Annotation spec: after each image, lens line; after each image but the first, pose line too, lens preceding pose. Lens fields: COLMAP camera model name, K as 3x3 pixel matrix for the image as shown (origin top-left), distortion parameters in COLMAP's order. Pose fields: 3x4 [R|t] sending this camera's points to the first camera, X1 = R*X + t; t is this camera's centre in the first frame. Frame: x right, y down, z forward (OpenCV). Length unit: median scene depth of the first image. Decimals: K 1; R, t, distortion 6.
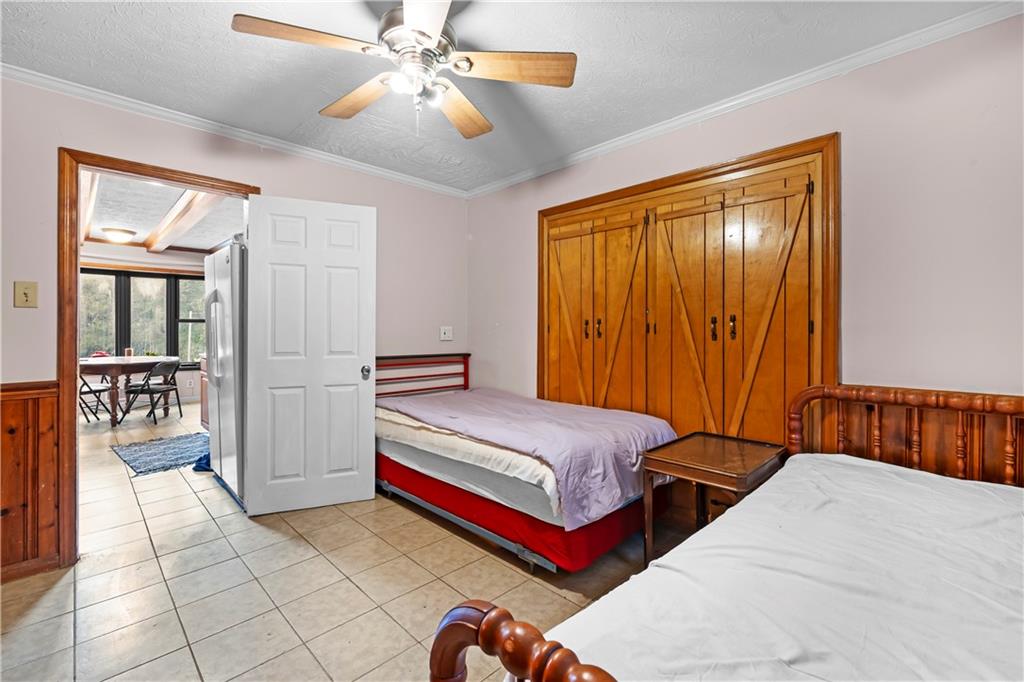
lens RADIAL K [[439.1, 0, 508.5], [0, 439.1, 331.6], [0, 0, 1]] dist [-0.003010, 0.000683]
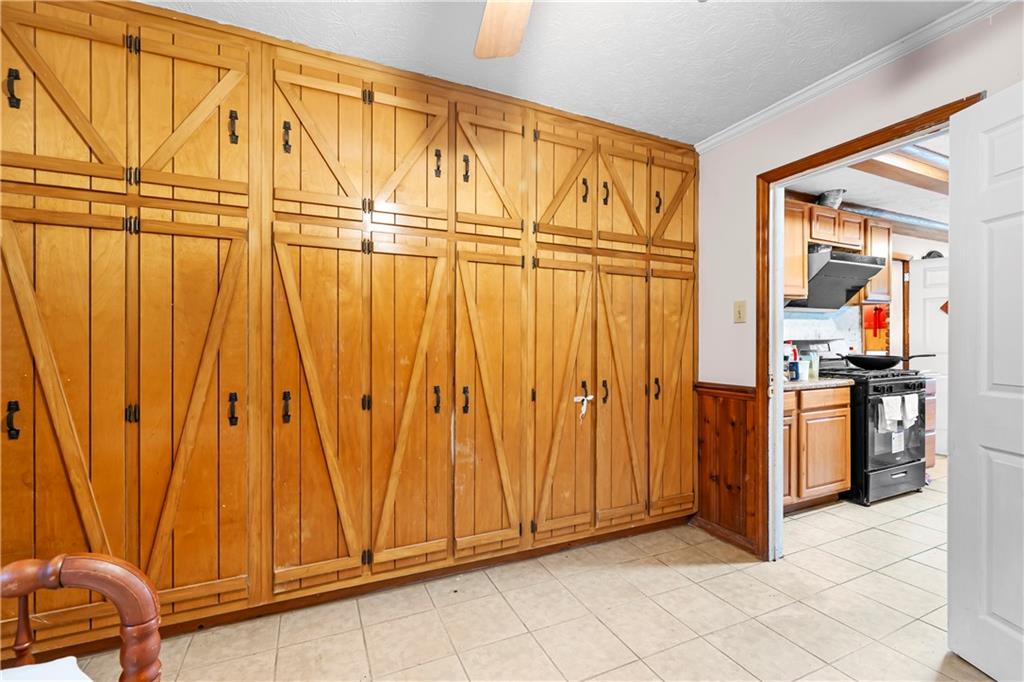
lens RADIAL K [[439.1, 0, 508.9], [0, 439.1, 345.3], [0, 0, 1]] dist [-0.003010, 0.000683]
pose [[-0.347154, 0.008444, -0.937770, 0.229951], [-0.005760, 0.999921, 0.011135, -0.003367], [0.937791, 0.009267, -0.347078, 0.800536]]
